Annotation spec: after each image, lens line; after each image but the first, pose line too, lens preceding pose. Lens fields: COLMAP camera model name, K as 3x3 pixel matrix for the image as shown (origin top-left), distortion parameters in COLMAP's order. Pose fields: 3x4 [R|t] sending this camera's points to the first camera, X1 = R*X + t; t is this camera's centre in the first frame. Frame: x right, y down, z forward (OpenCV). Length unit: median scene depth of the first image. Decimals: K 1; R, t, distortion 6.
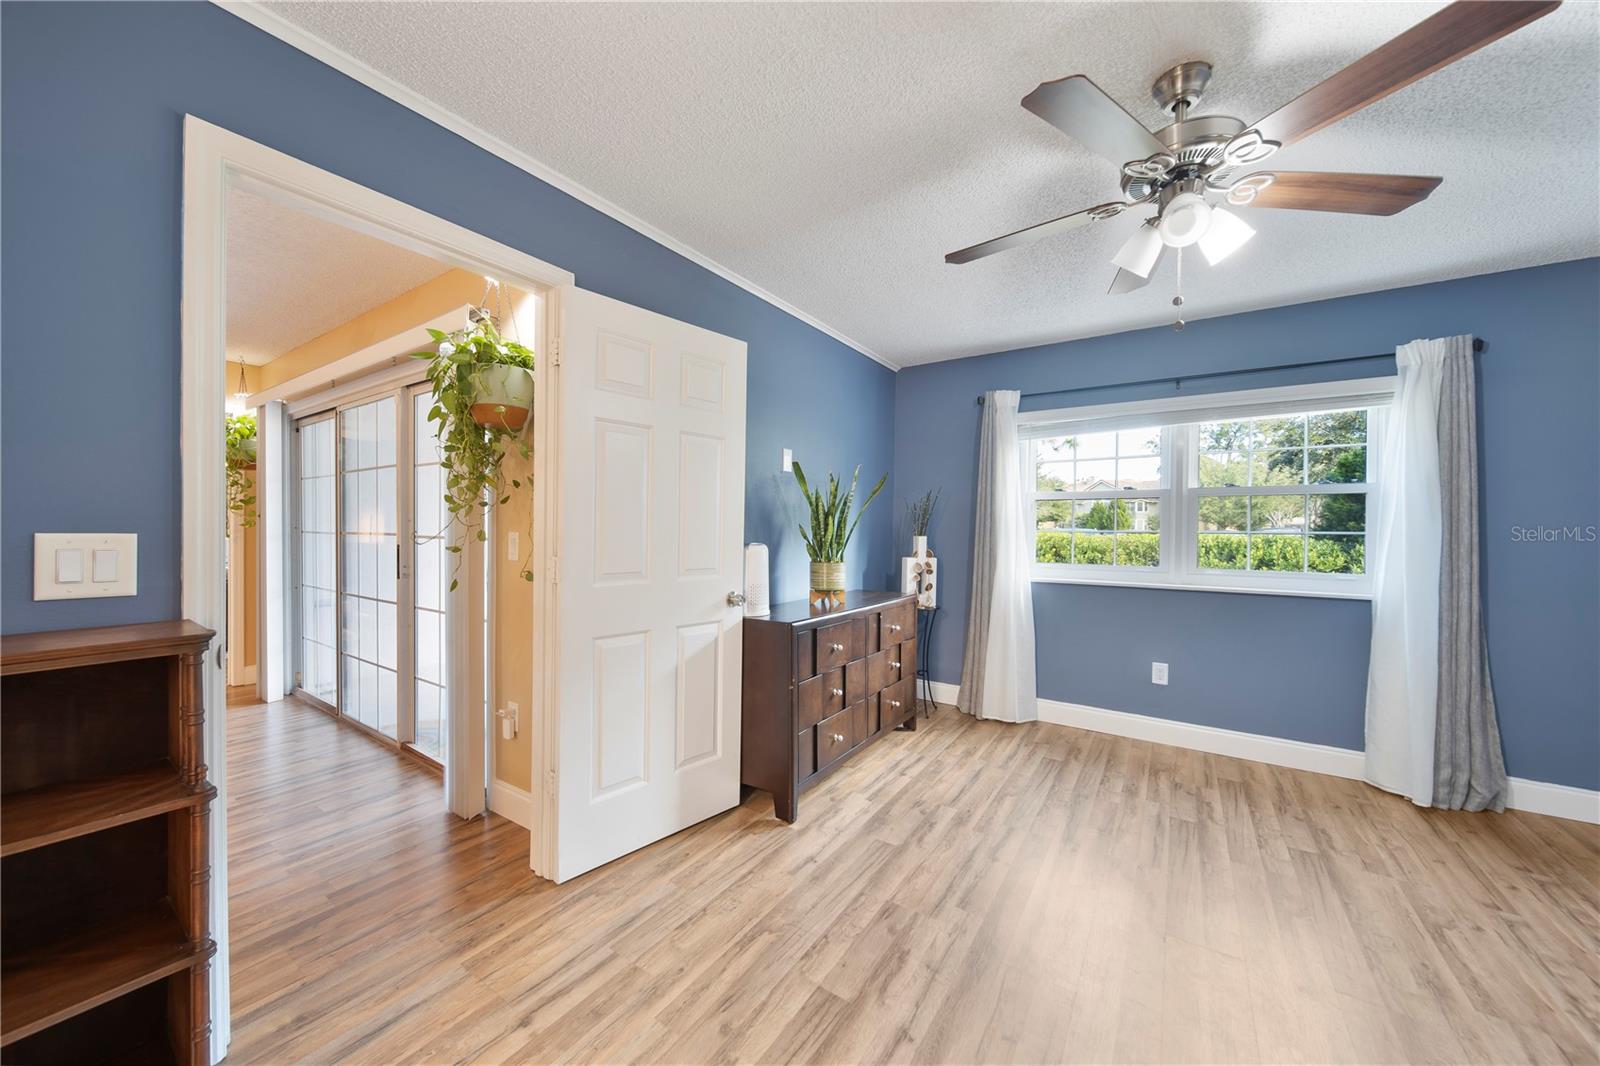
lens RADIAL K [[574.7, 0, 789.6], [0, 574.7, 533.1], [0, 0, 1]] dist [0.002359, -0.002803]
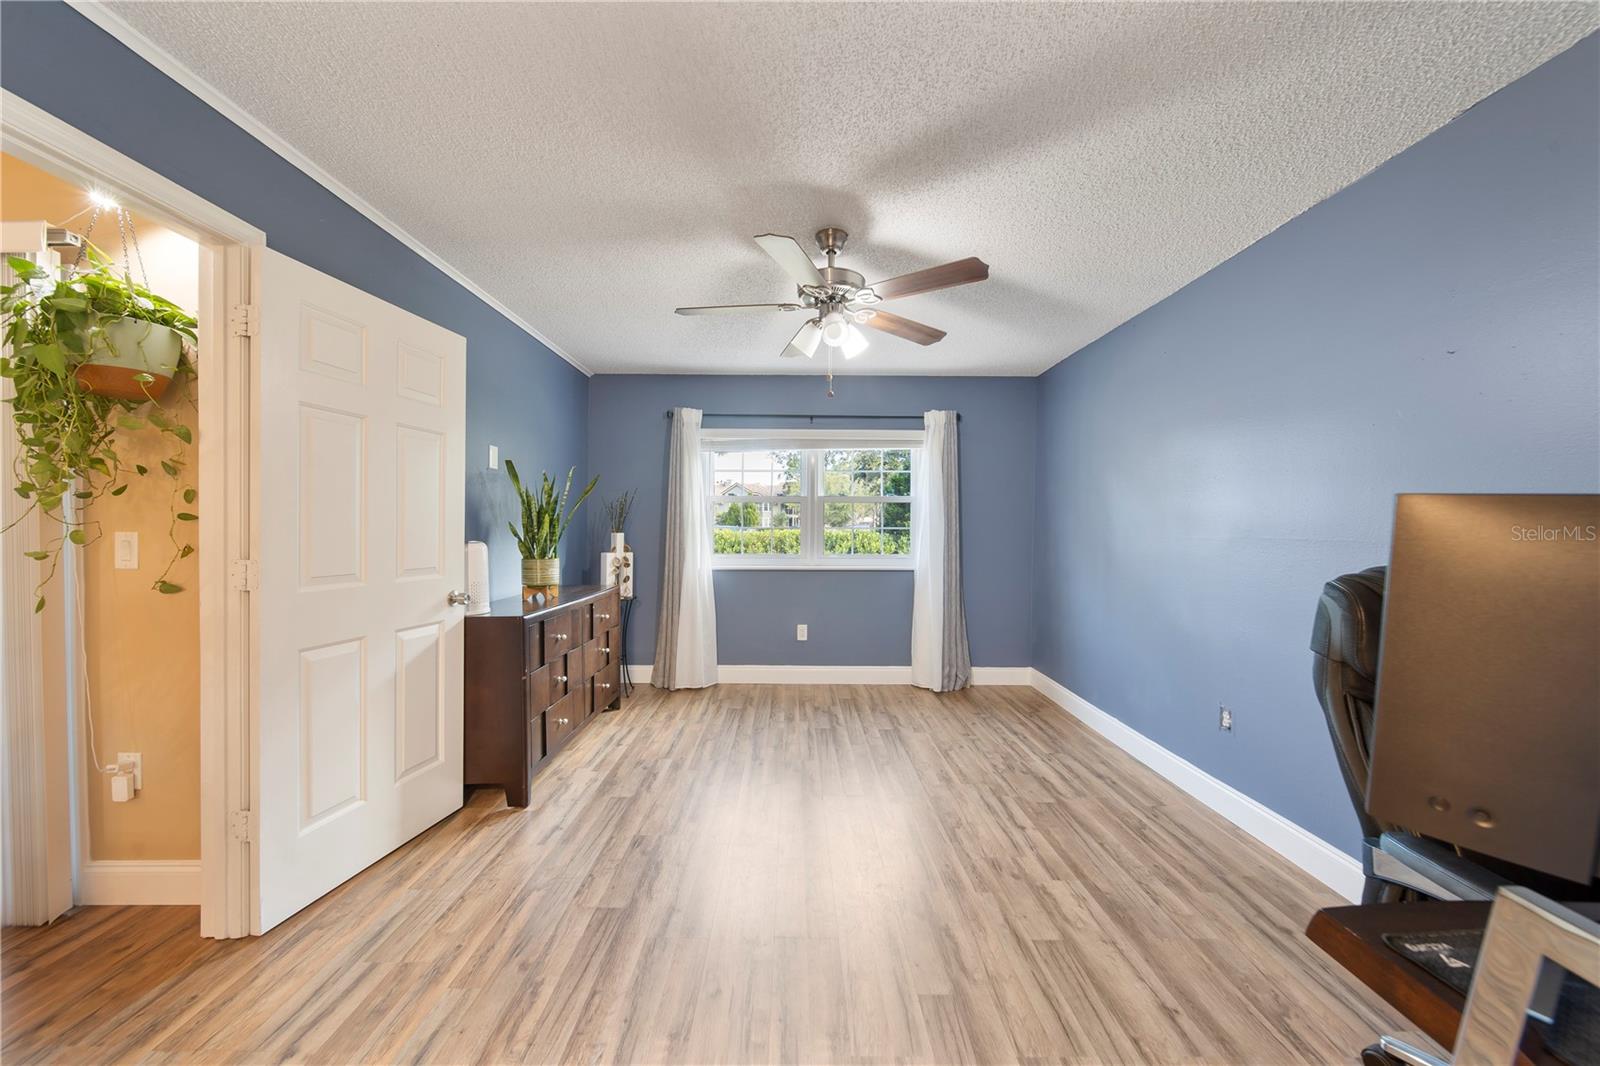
lens RADIAL K [[574.7, 0, 798.5], [0, 574.7, 534.2], [0, 0, 1]] dist [0.002359, -0.002803]
pose [[0.820964, -0.010939, 0.570876, -0.175353], [0.006977, 0.999934, 0.009127, 0.000592], [-0.570938, -0.003510, 0.820986, -0.138753]]
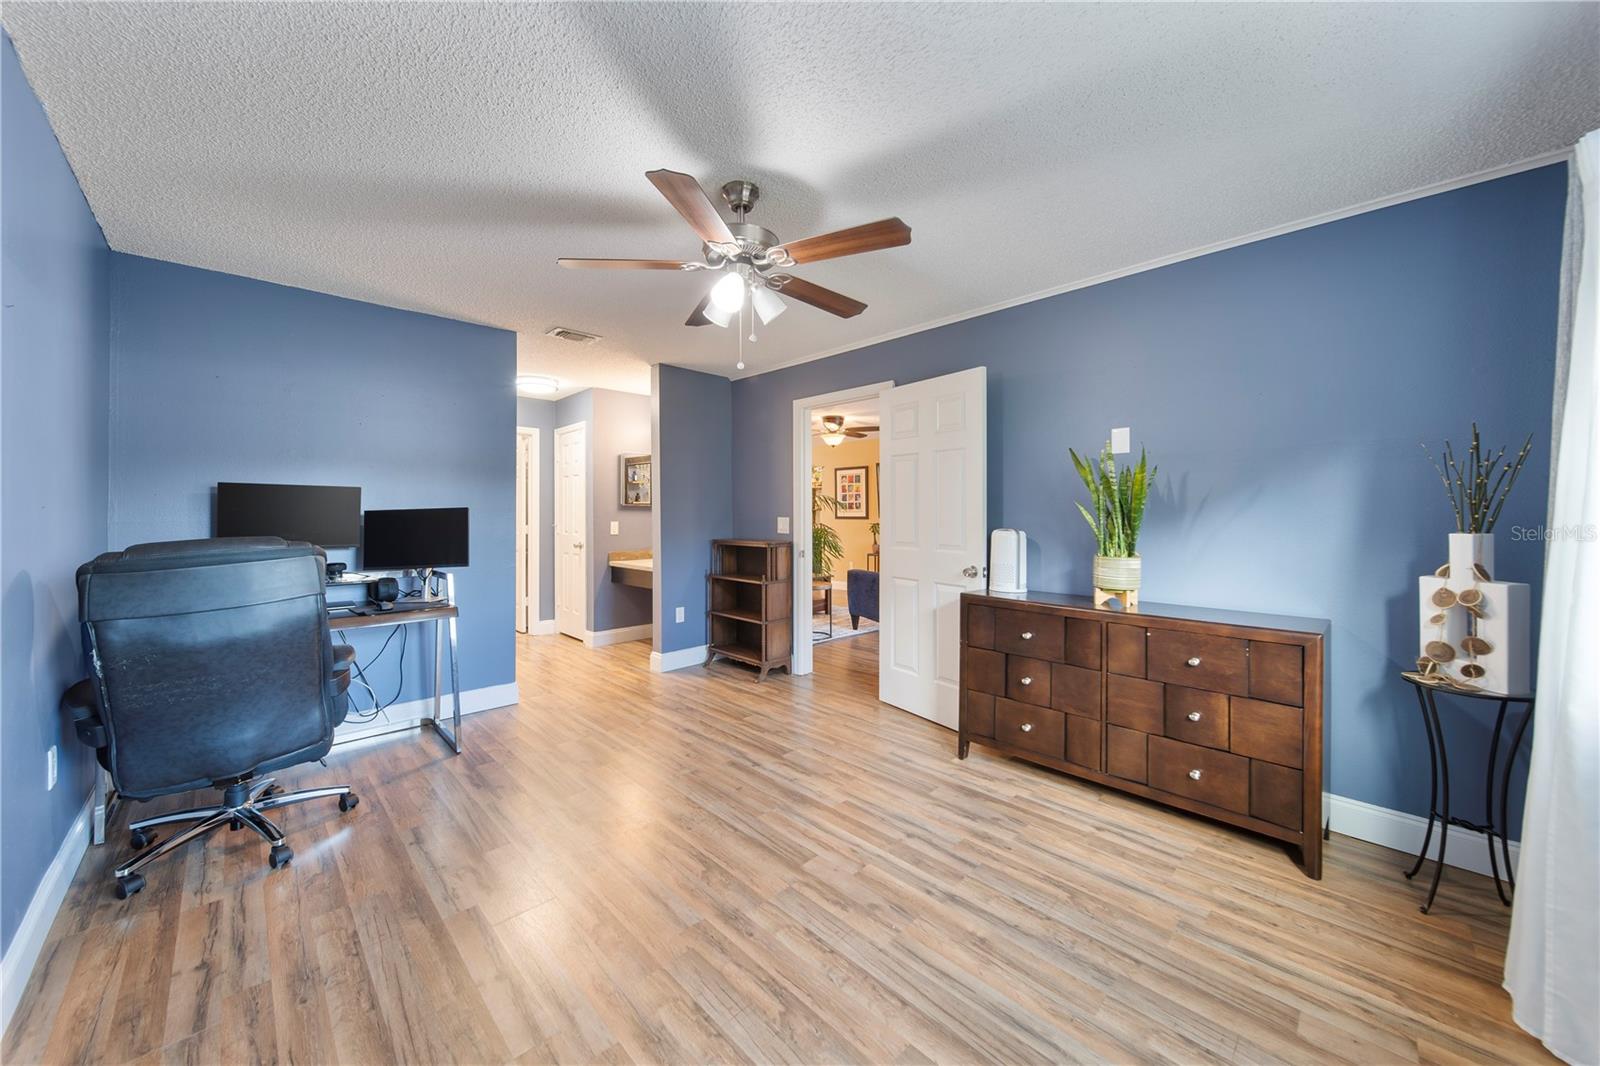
lens RADIAL K [[562.3, 0, 786.7], [0, 562.3, 508.0], [0, 0, 1]] dist [0.000908, -0.000219]
pose [[-0.205784, -0.020313, -0.978387, 1.205810], [-0.014162, 0.999742, -0.017777, 0.001435], [0.978495, 0.010197, -0.206018, 0.849309]]
